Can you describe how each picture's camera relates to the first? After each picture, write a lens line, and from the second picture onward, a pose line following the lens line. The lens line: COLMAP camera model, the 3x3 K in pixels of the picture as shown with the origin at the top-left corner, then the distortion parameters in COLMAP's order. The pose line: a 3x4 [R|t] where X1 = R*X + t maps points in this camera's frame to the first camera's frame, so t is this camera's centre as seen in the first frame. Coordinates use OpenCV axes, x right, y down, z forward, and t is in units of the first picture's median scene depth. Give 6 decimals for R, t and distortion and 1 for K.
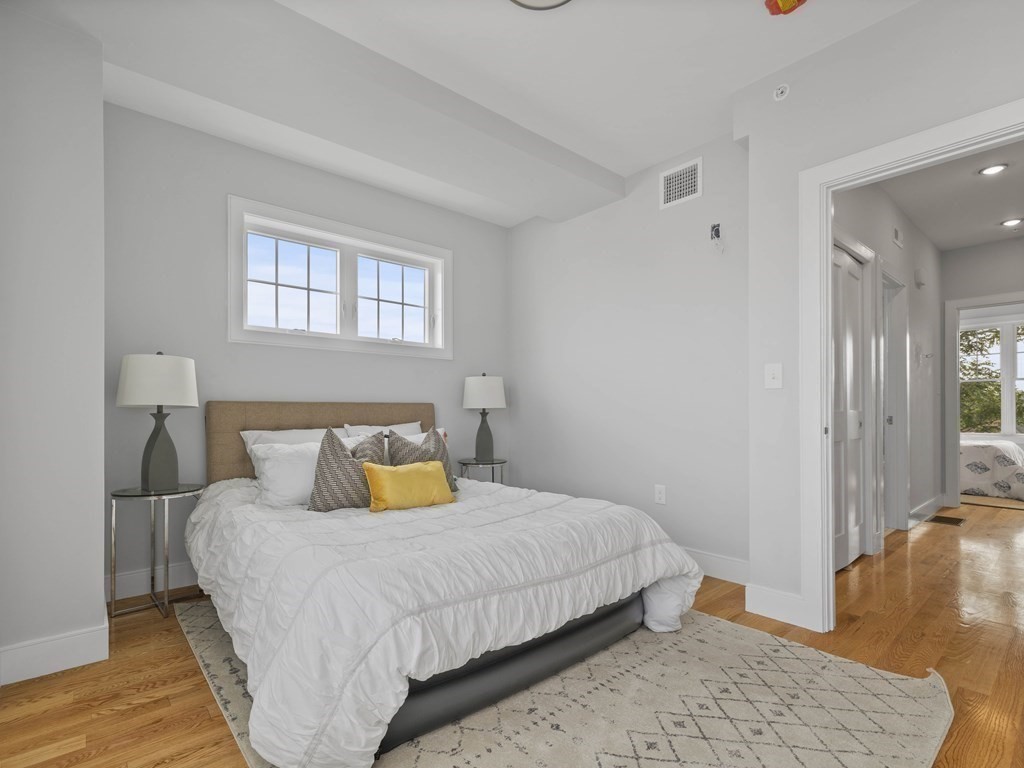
lens RADIAL K [[495.4, 0, 490.4], [0, 495.4, 405.7], [0, 0, 1]] dist [-0.001378, -0.000280]
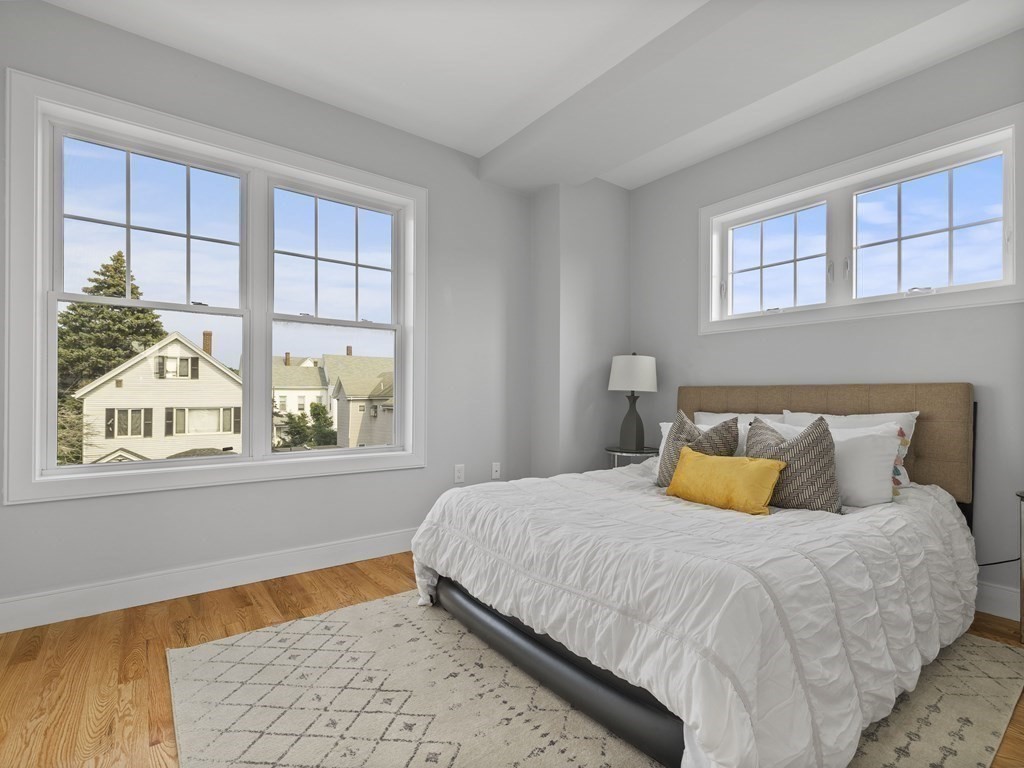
lens RADIAL K [[490.9, 0, 512.0], [0, 490.9, 384.0], [0, 0, 1]] dist [0.002232, 0.000008]
pose [[-0.044762, -0.019667, -0.998804, 0.720450], [0.009337, 0.999754, -0.020104, 0.005484], [0.998954, -0.010226, -0.044567, 0.682286]]
